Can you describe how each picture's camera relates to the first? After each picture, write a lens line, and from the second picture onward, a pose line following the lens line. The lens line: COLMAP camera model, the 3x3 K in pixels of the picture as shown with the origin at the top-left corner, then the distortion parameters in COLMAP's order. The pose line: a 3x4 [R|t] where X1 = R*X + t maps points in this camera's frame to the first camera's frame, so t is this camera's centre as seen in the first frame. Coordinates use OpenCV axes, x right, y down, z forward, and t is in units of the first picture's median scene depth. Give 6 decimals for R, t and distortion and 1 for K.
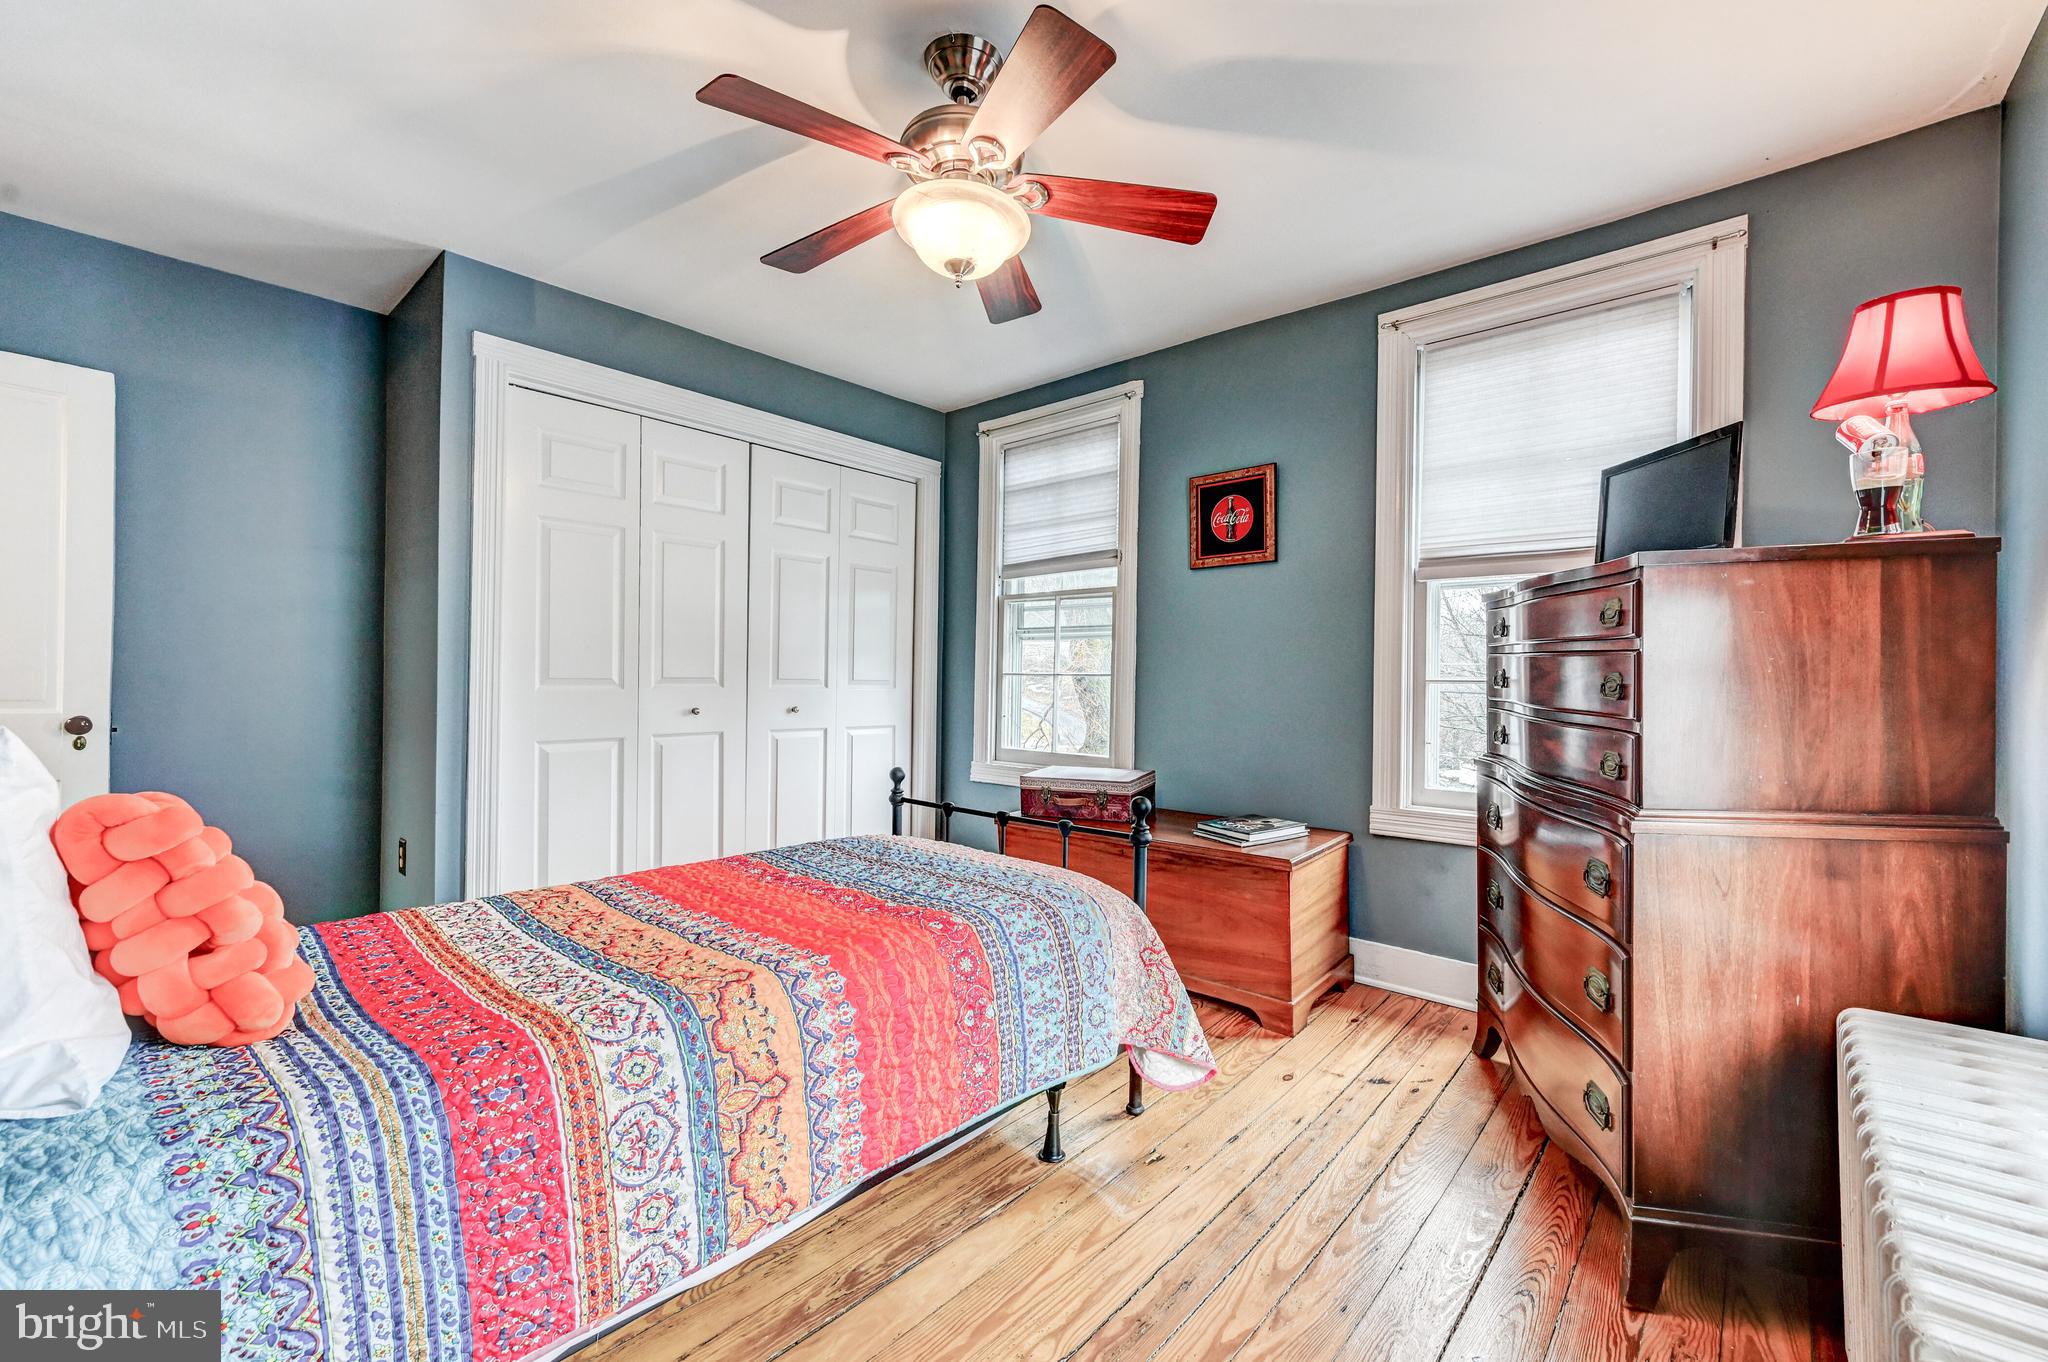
lens RADIAL K [[840.0, 0, 1031.7], [0, 840.0, 683.2], [0, 0, 1]] dist [-0.000336, 0.000059]
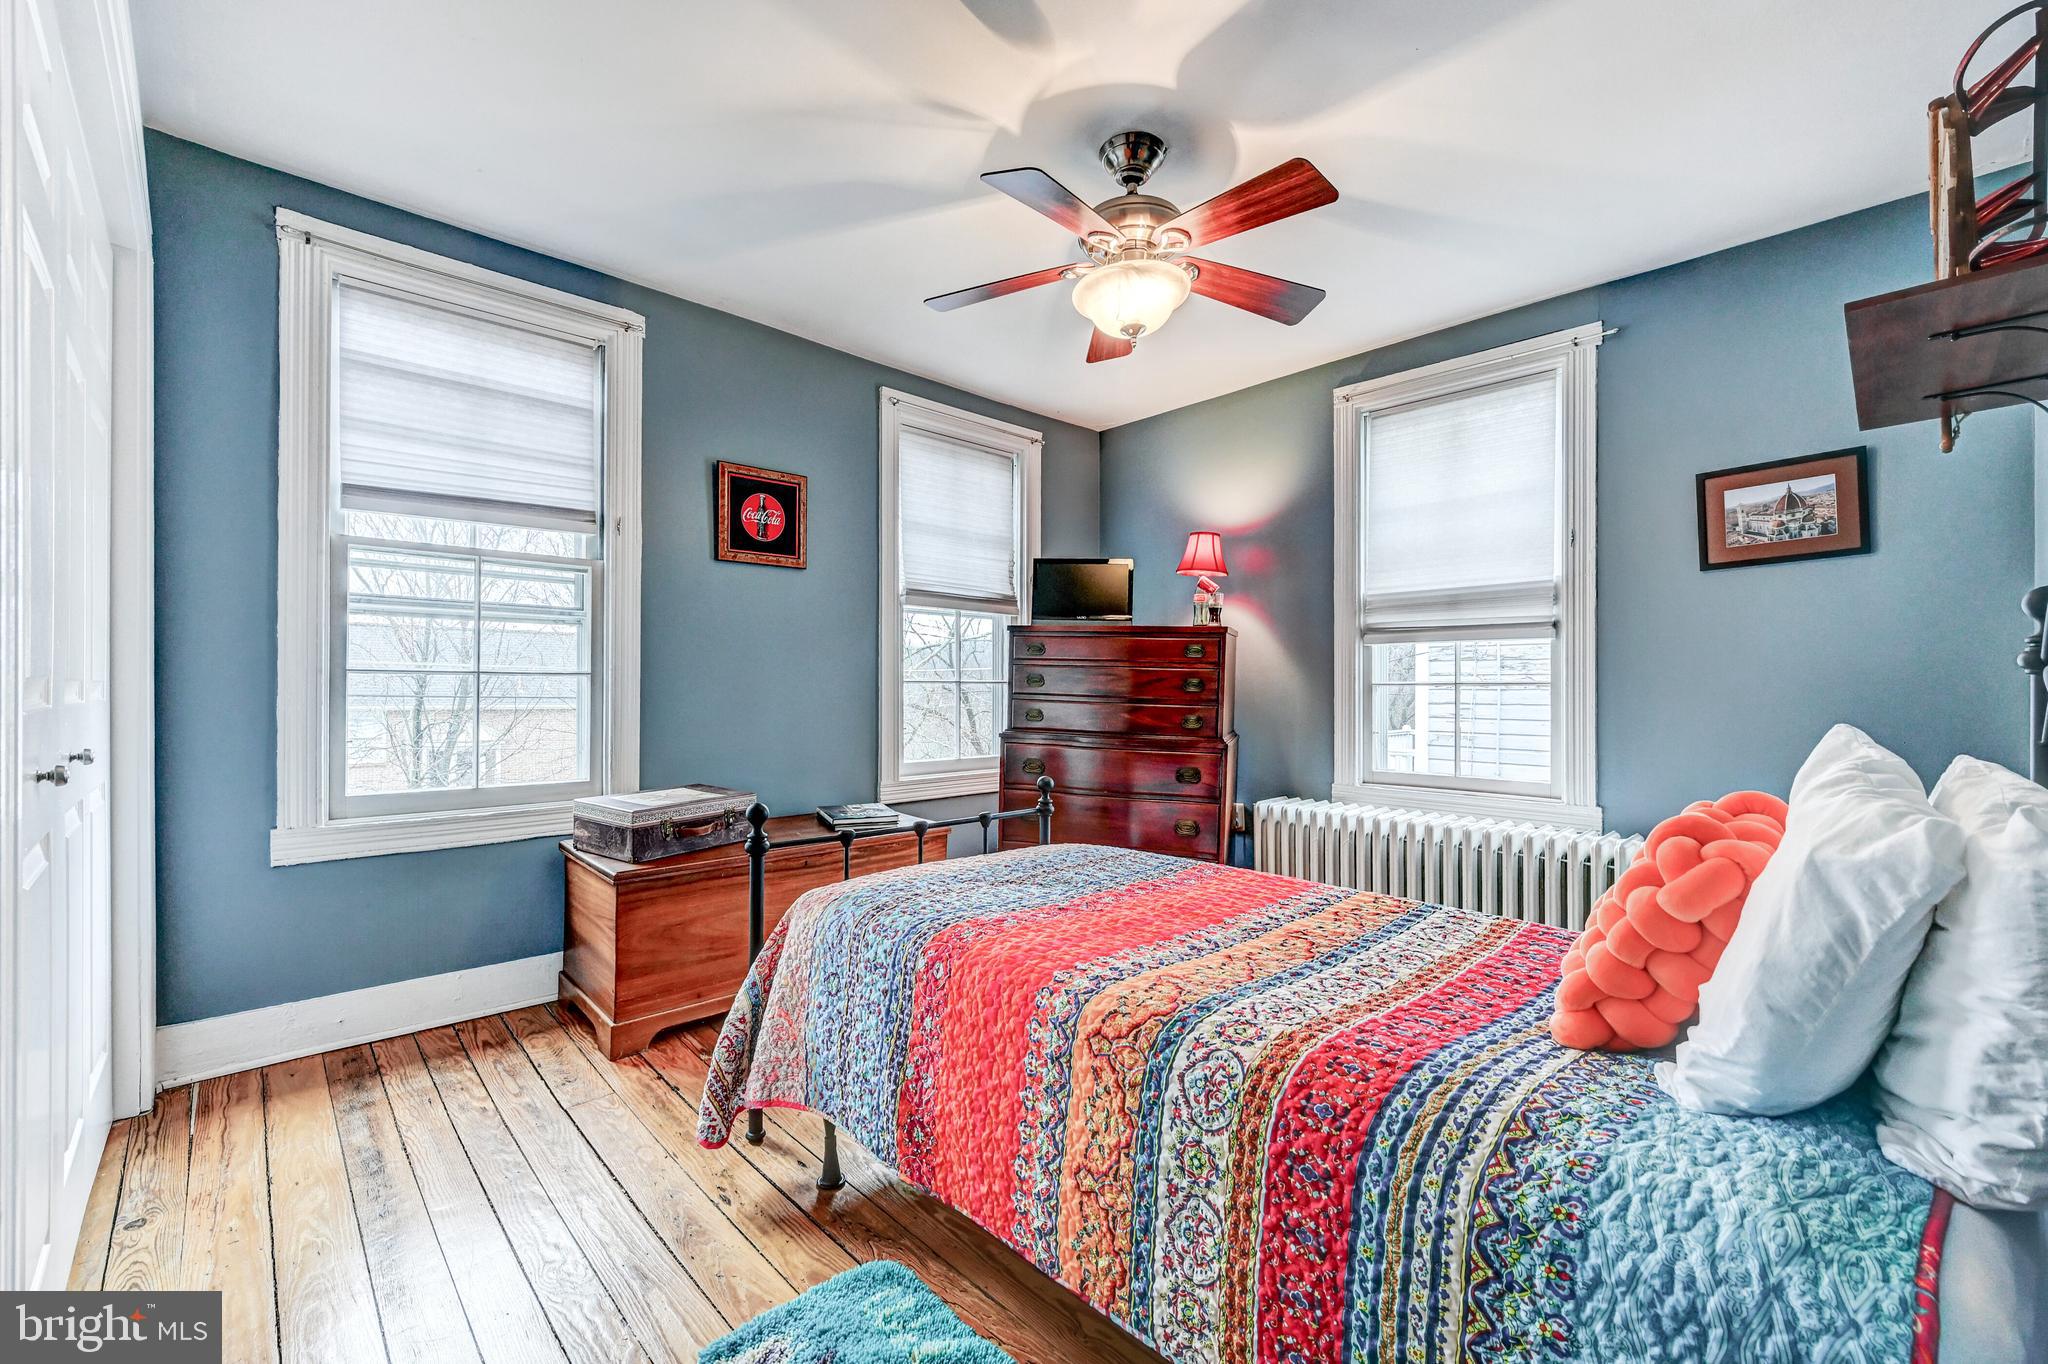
lens RADIAL K [[840.0, 0, 1031.7], [0, 840.0, 684.2], [0, 0, 1]] dist [-0.000336, 0.000059]
pose [[0.095016, -0.014347, 0.995372, -0.713583], [-0.010101, 0.999831, 0.015375, -0.017382], [-0.995424, -0.011515, 0.094855, 0.582565]]
